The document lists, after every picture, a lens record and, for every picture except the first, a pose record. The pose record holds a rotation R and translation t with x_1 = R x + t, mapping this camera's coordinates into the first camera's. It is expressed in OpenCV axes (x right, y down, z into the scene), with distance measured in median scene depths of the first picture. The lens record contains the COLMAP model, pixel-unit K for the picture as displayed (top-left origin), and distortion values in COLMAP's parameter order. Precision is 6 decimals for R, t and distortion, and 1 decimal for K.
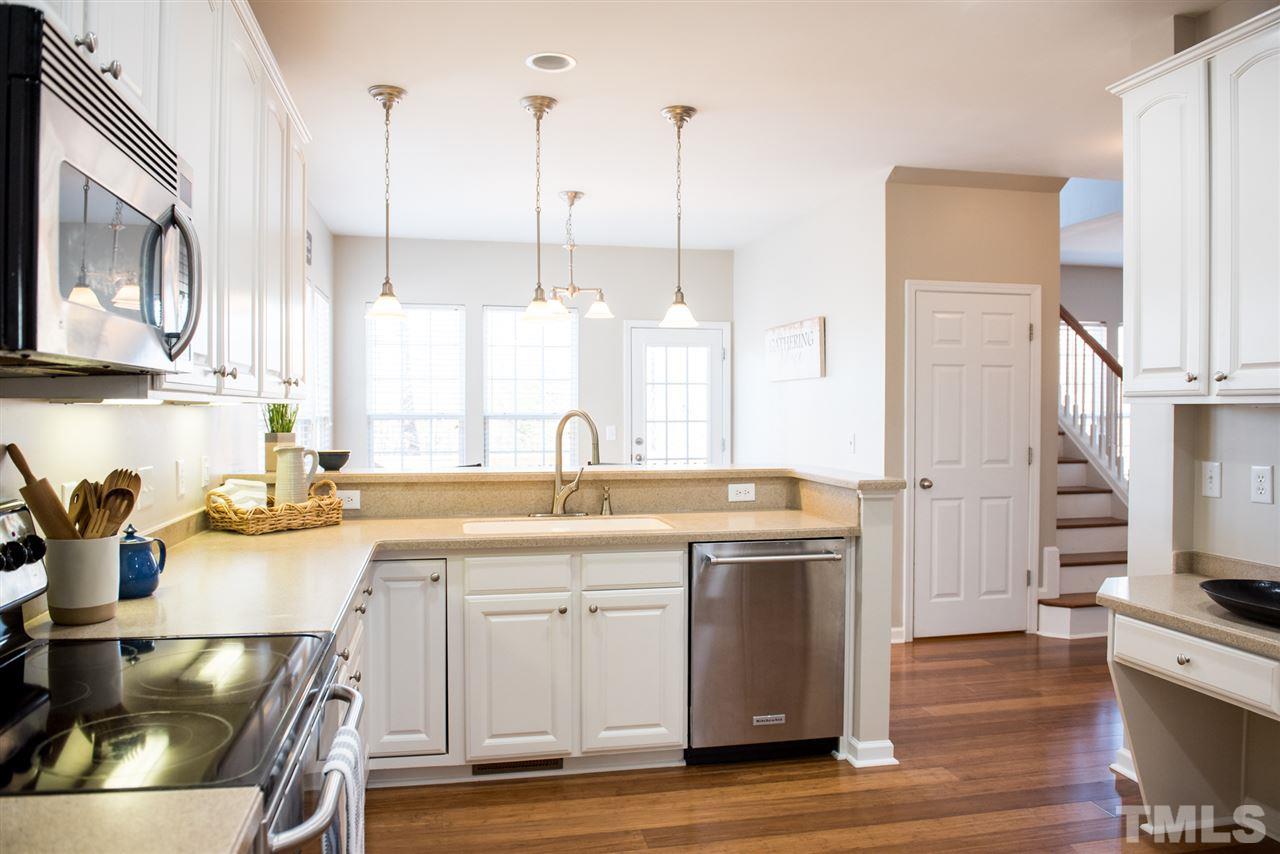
lens RADIAL K [[879.7, 0, 640.0], [0, 879.7, 427.0], [0, 0, 1]] dist [-0.046380, -0.001415]
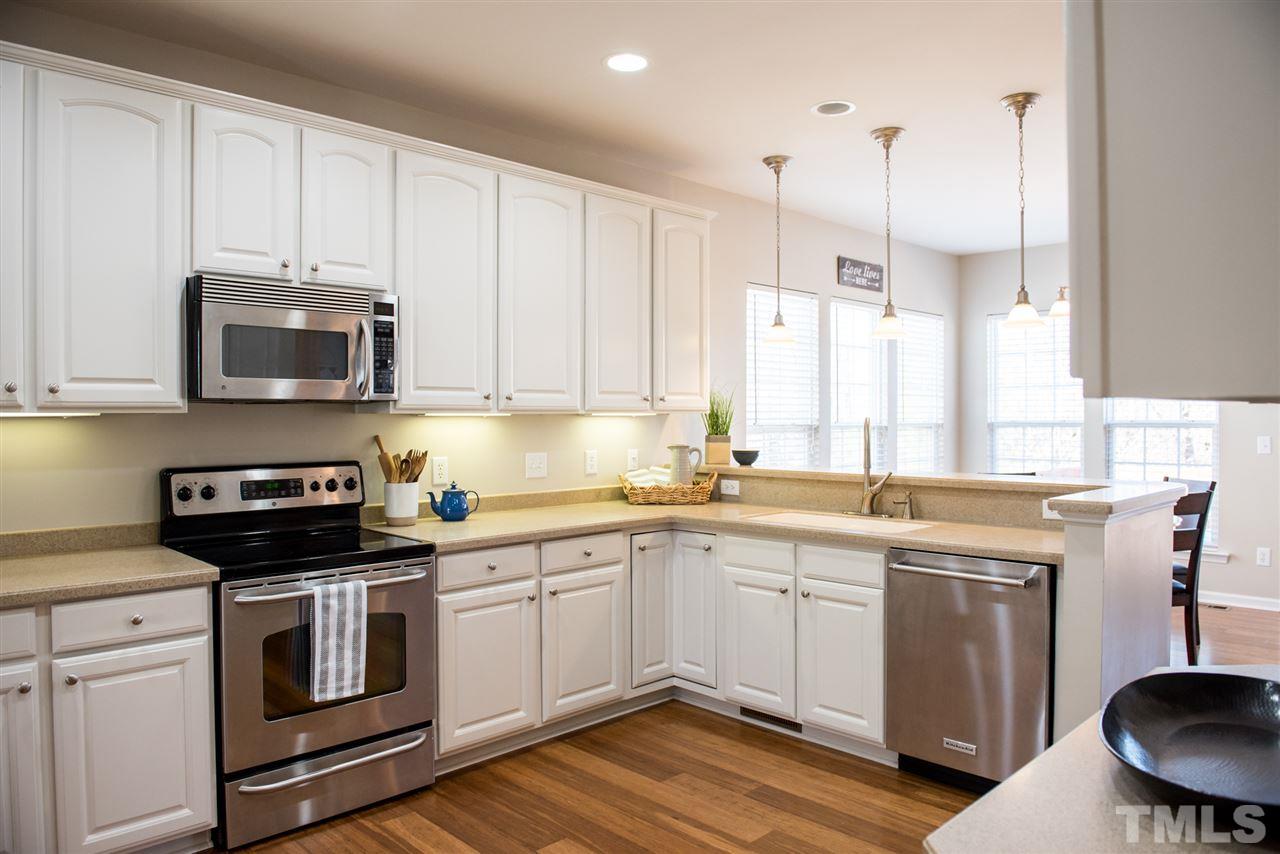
lens RADIAL K [[900.3, 0, 641.6], [0, 900.3, 409.2], [0, 0, 1]] dist [-0.033390, 0.000202]
pose [[0.540057, -0.009682, -0.841573, 0.709980], [-0.014009, 0.999692, -0.020491, -0.003388], [0.841512, 0.022856, 0.539755, 0.169056]]
